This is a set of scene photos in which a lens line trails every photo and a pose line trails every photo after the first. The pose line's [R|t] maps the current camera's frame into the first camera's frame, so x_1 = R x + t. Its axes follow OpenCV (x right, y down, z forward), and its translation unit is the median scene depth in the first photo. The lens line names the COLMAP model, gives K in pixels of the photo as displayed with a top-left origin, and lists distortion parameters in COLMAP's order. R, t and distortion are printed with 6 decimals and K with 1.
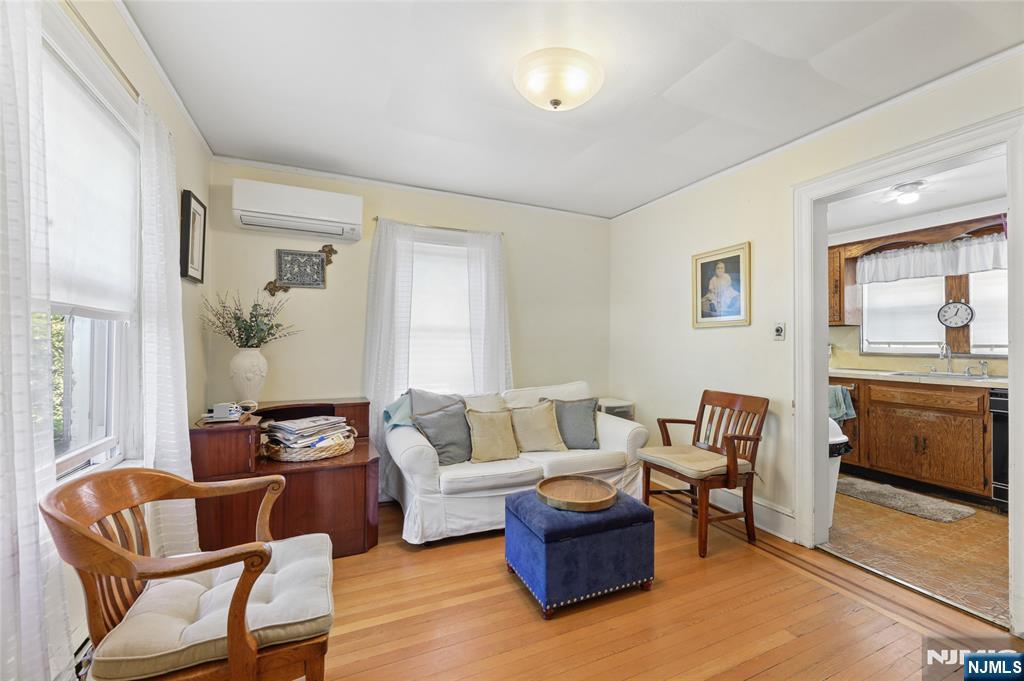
lens RADIAL K [[423.7, 0, 516.0], [0, 423.7, 339.4], [0, 0, 1]] dist [-0.001788, -0.001365]
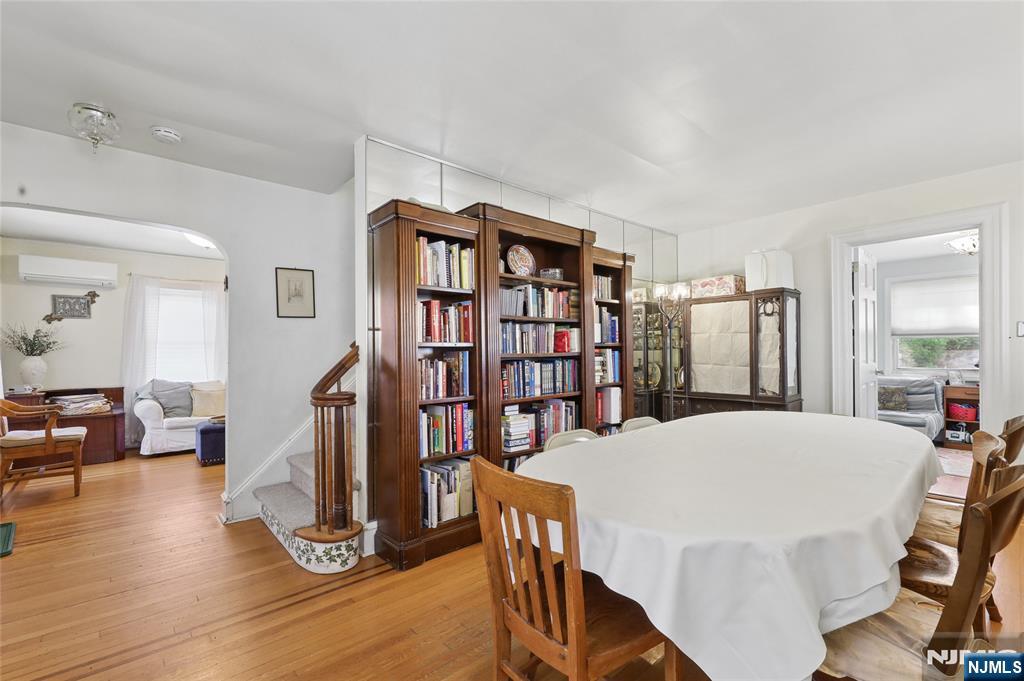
lens RADIAL K [[445.2, 0, 516.7], [0, 445.2, 348.0], [0, 0, 1]] dist [0.002137, -0.000199]
pose [[0.952186, -0.008616, 0.305397, 0.620347], [0.004086, 0.999872, 0.015469, -0.029395], [-0.305491, -0.013481, 0.952099, -1.201648]]
